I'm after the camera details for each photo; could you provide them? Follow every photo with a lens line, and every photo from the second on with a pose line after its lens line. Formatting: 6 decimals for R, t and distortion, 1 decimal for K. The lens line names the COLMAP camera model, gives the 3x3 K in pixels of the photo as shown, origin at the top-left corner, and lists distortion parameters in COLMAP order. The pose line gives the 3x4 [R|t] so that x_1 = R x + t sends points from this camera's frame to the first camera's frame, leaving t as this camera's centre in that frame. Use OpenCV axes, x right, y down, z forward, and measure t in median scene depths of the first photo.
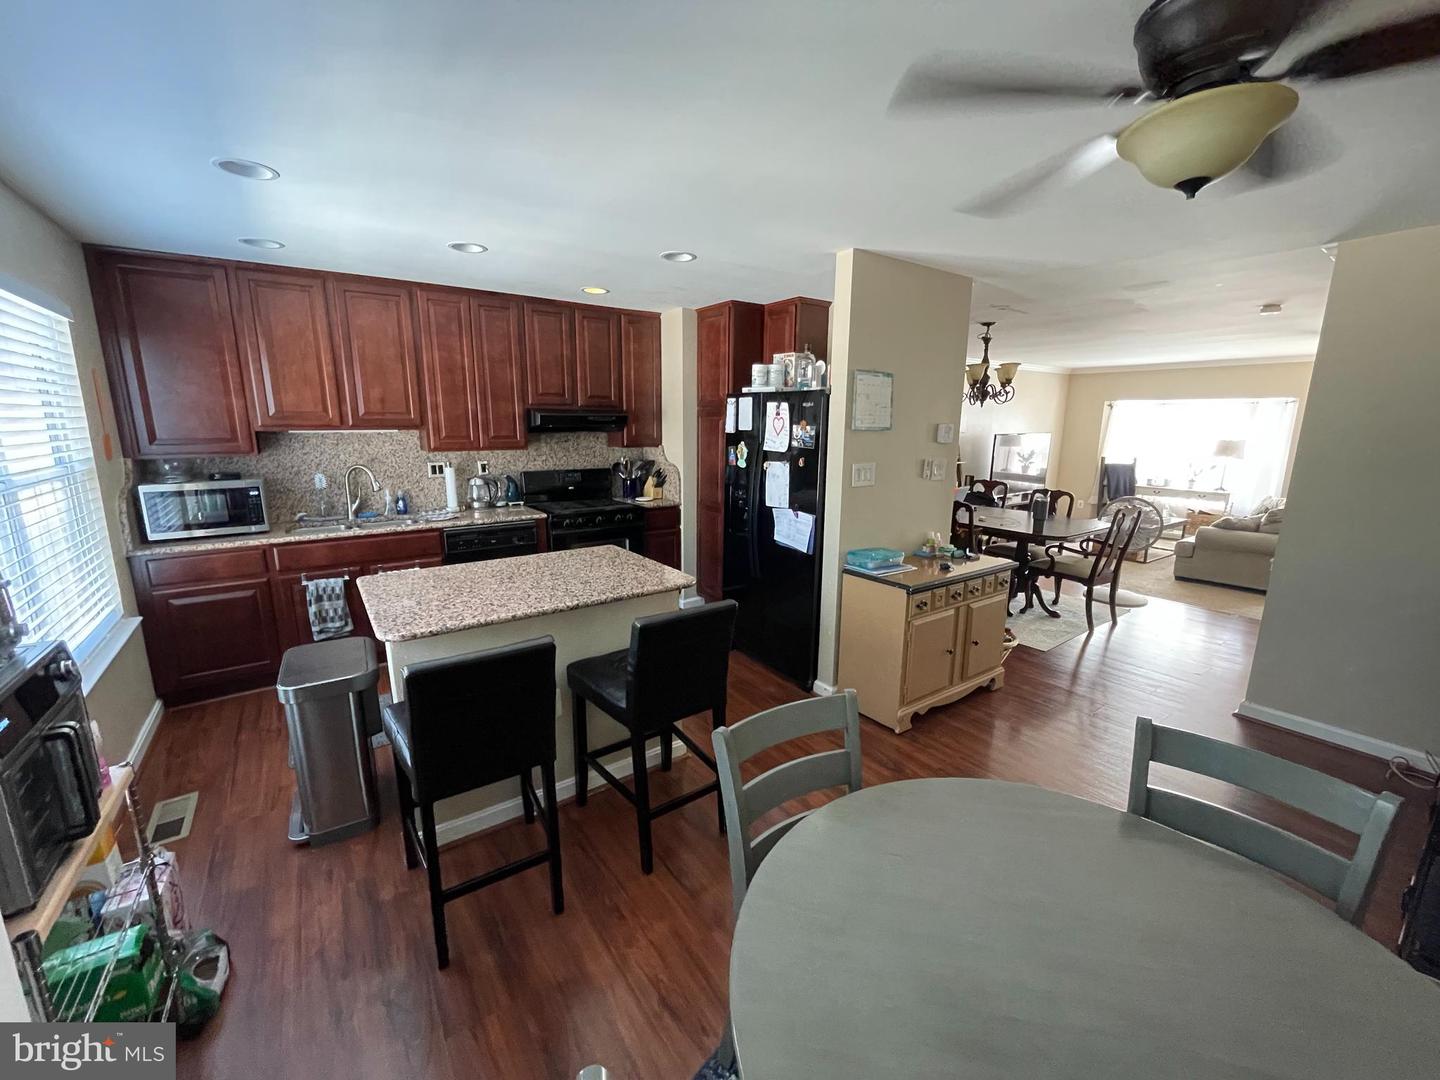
lens RADIAL K [[587.7, 0, 720.0], [0, 587.7, 540.0], [0, 0, 1]] dist [0.000546, 0.000097]
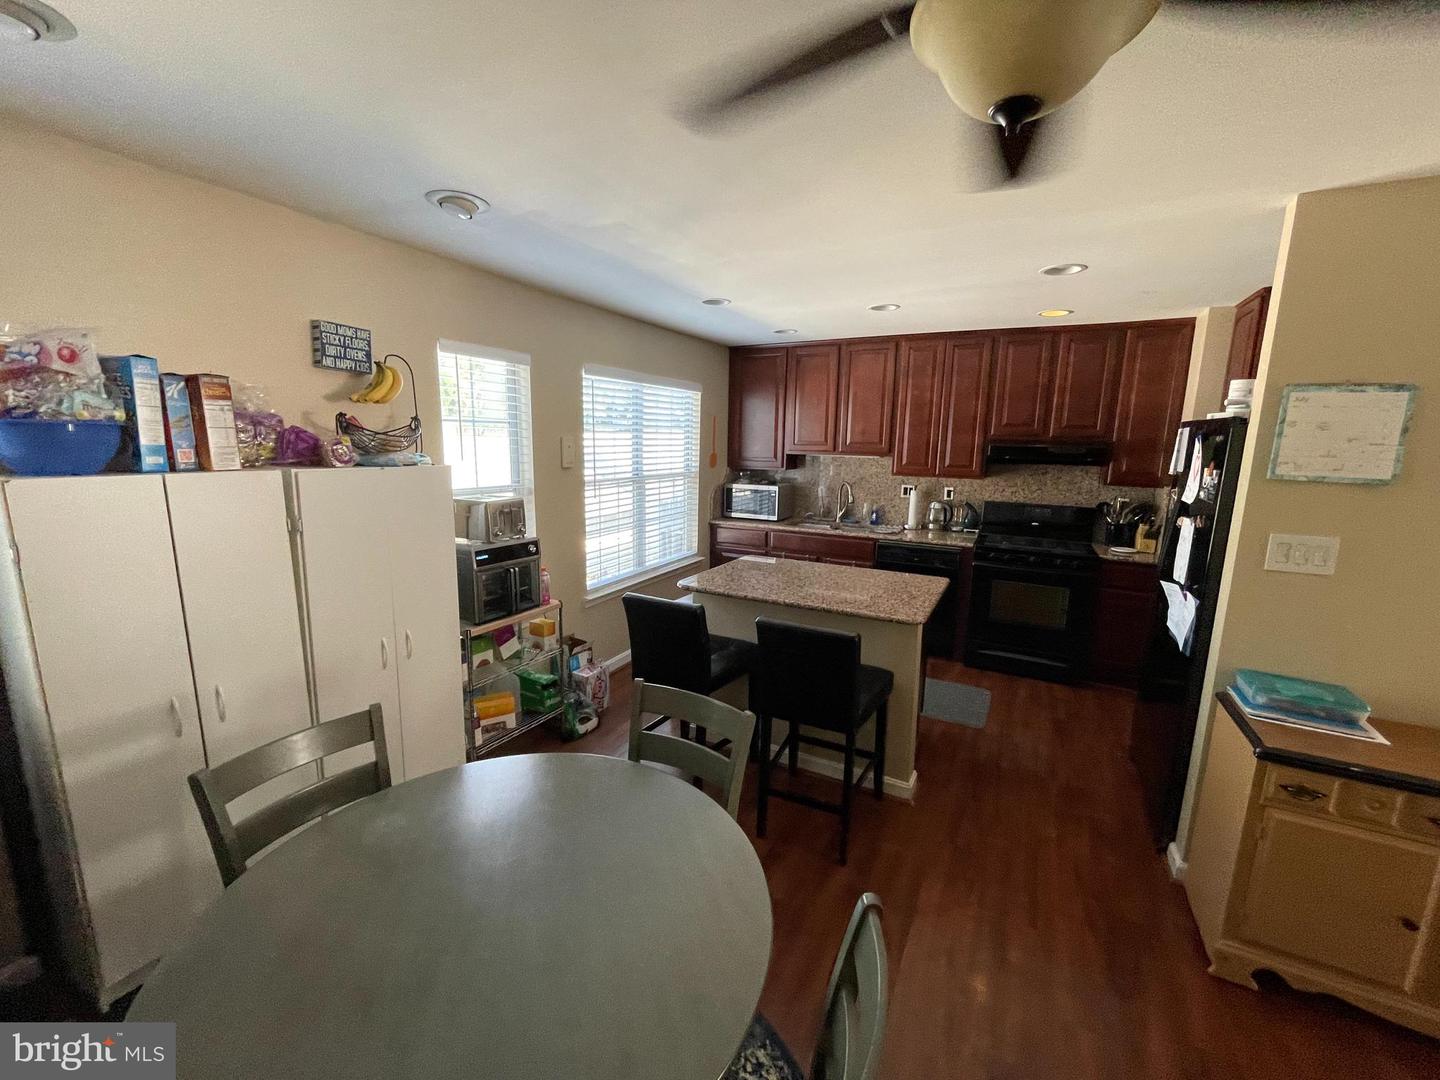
lens RADIAL K [[587.7, 0, 720.0], [0, 587.7, 540.0], [0, 0, 1]] dist [0.000546, 0.000097]
pose [[0.450593, 0.157688, -0.878692, 0.437338], [-0.192901, 0.978221, 0.076630, -0.049283], [0.871639, 0.134971, 0.471198, 0.165913]]
